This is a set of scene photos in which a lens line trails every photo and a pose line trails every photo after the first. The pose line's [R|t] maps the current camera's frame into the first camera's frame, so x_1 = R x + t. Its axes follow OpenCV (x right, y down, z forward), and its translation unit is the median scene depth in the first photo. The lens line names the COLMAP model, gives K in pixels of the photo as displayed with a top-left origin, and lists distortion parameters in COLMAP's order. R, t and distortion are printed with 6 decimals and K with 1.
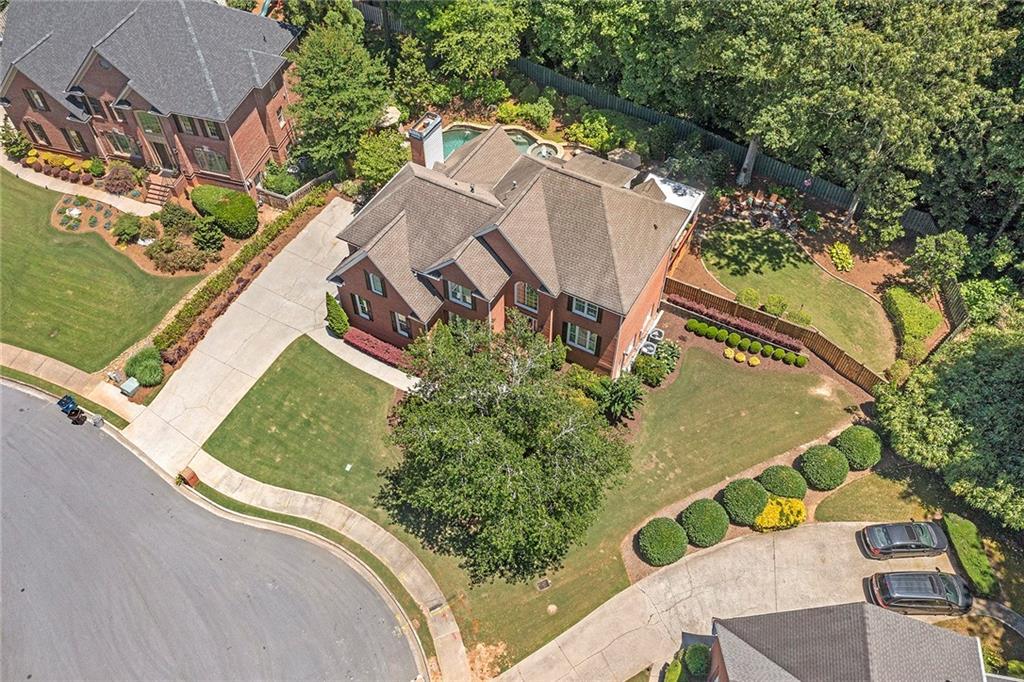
lens RADIAL K [[813.6, 0, 512.0], [0, 813.6, 341.0], [0, 0, 1]] dist [-0.004163, 0.000525]
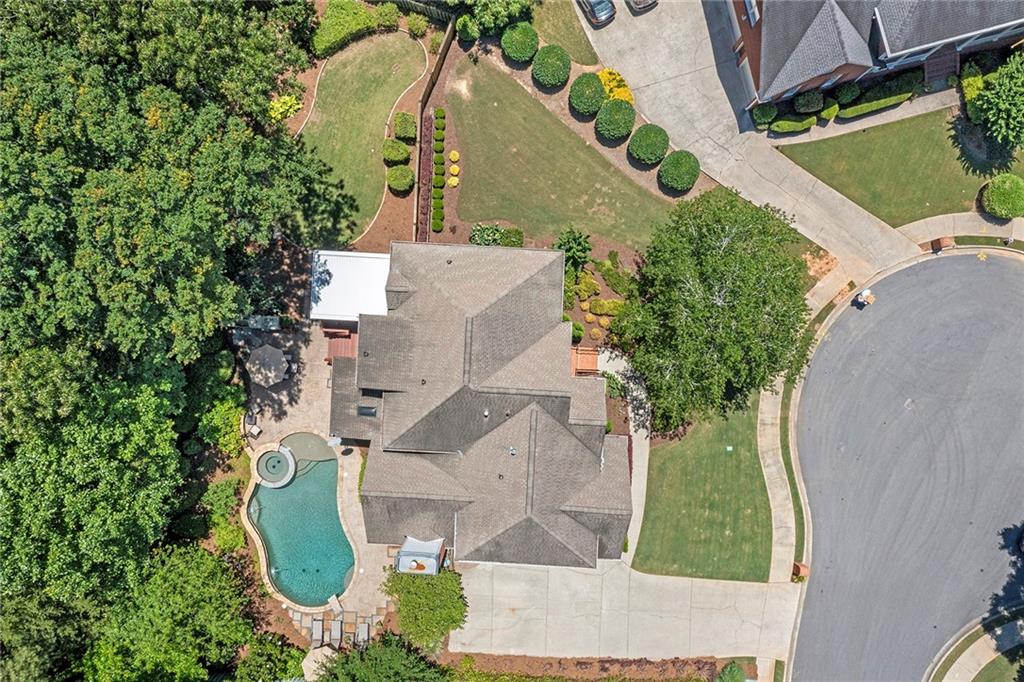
lens RADIAL K [[813.6, 0, 512.0], [0, 813.6, 341.0], [0, 0, 1]] dist [-0.004163, 0.000525]
pose [[-0.440962, -0.897482, 0.008923, 0.051948], [0.707633, -0.341534, 0.618554, -0.671831], [-0.552094, 0.279073, 0.785691, 0.235029]]
